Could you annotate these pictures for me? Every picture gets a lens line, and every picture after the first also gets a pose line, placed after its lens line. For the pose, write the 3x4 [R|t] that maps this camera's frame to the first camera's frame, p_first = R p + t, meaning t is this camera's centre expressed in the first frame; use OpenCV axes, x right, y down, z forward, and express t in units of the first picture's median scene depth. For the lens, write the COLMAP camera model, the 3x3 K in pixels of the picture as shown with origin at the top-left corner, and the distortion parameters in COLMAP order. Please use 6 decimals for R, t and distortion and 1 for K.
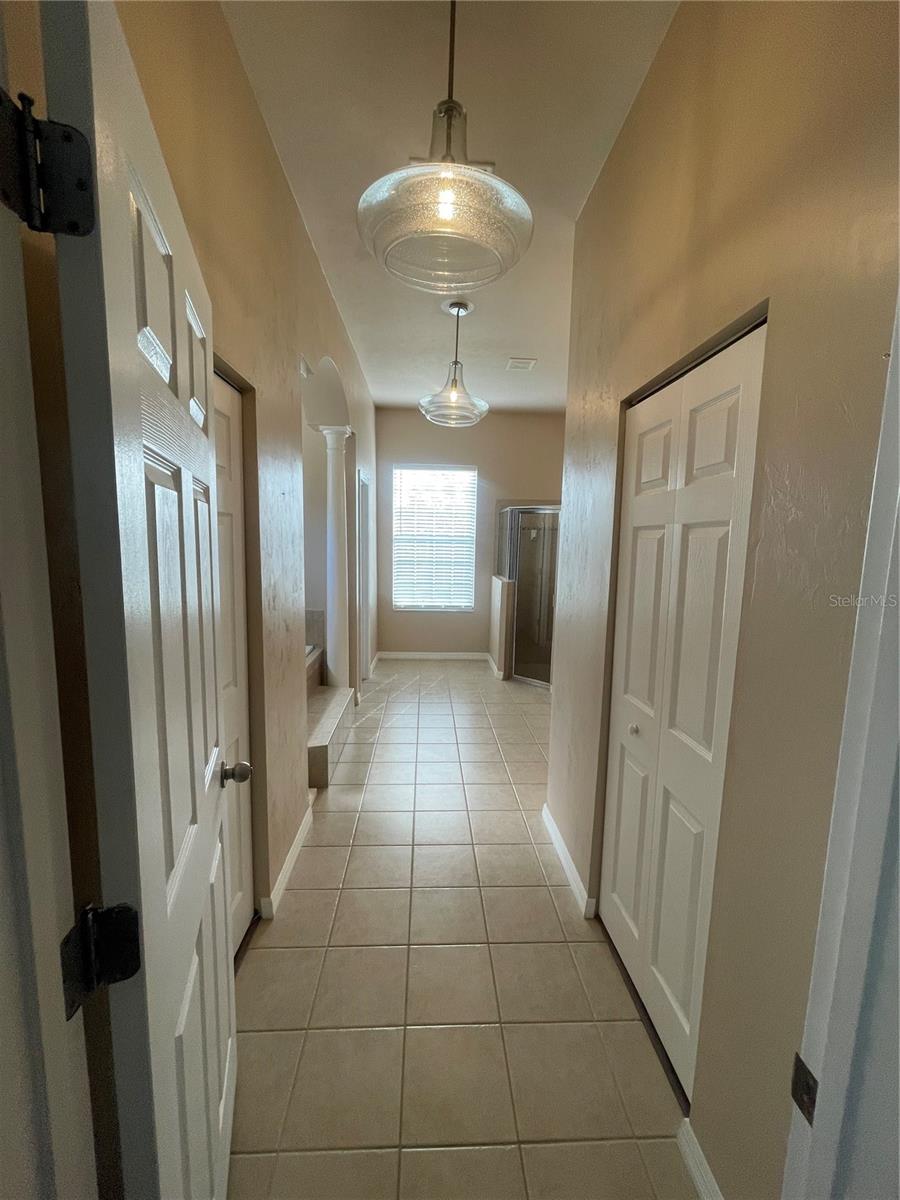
lens RADIAL K [[485.7, 0, 455.7], [0, 485.7, 595.4], [0, 0, 1]] dist [-0.004070, -0.000431]
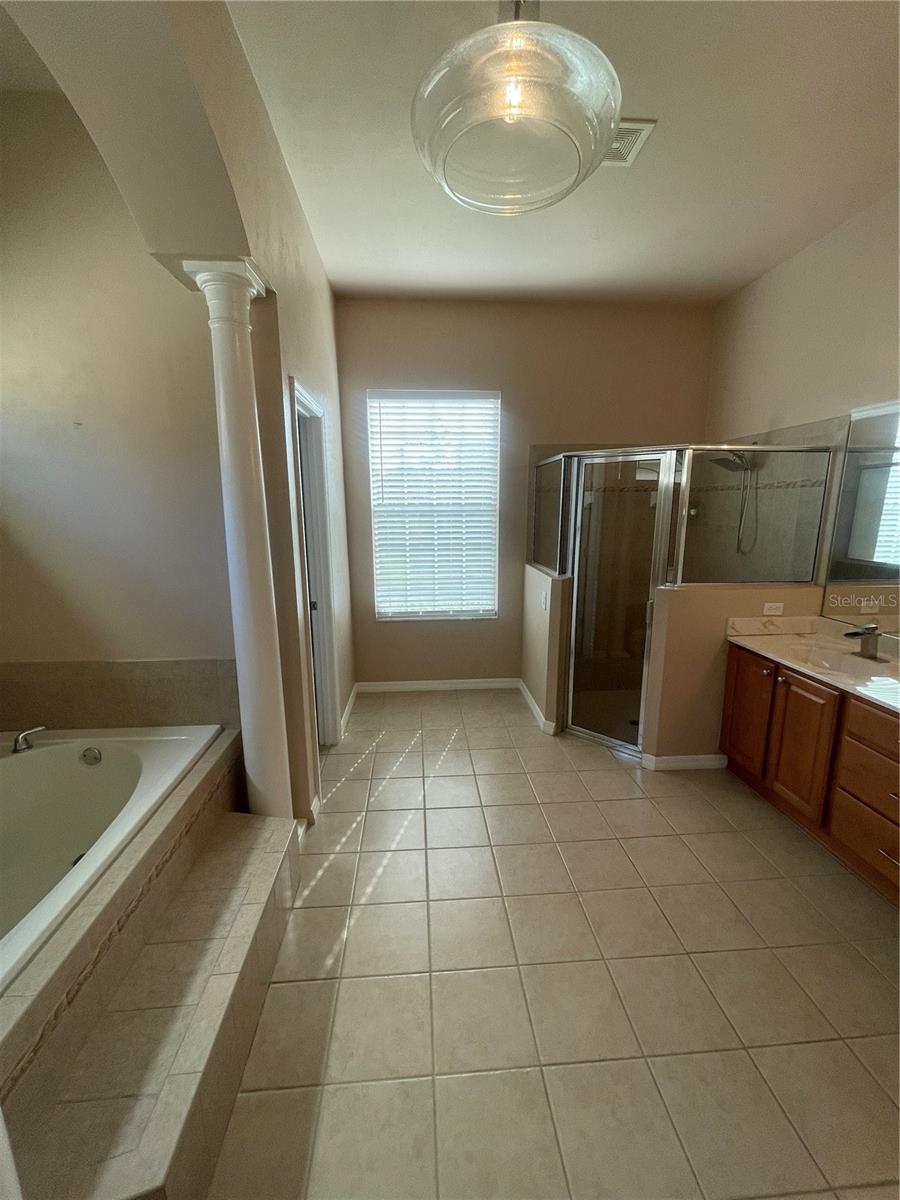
lens RADIAL K [[485.7, 0, 454.3], [0, 485.7, 598.5], [0, 0, 1]] dist [-0.004070, -0.000431]
pose [[0.999463, -0.027972, 0.017043, -0.033960], [0.026626, 0.996854, 0.074653, -0.046670], [-0.019077, -0.074159, 0.997064, 0.350555]]
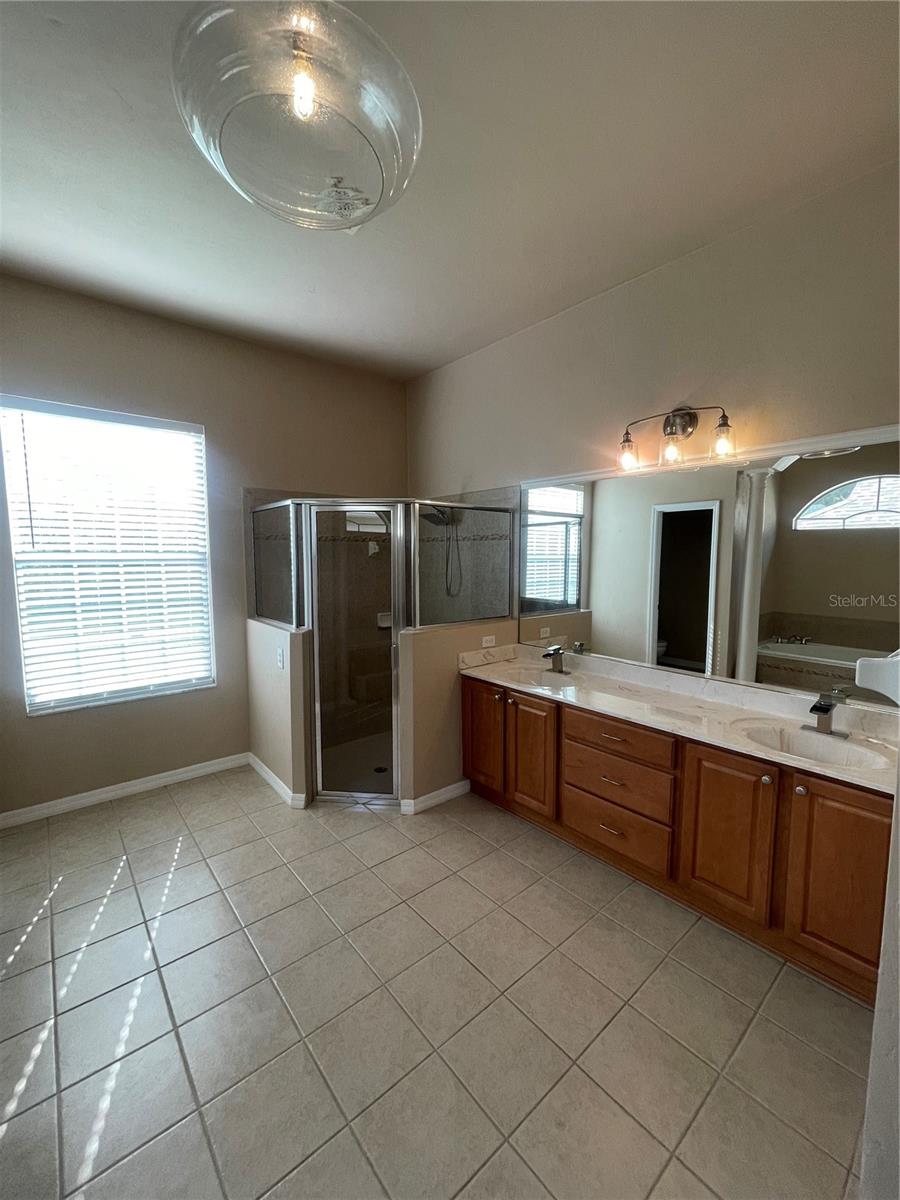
lens RADIAL K [[485.7, 0, 453.5], [0, 485.7, 593.5], [0, 0, 1]] dist [-0.004070, -0.000431]
pose [[0.795594, -0.068254, 0.601973, -0.077541], [0.085291, 0.996356, 0.000246, -0.051152], [-0.599796, 0.051147, 0.798517, 0.395139]]
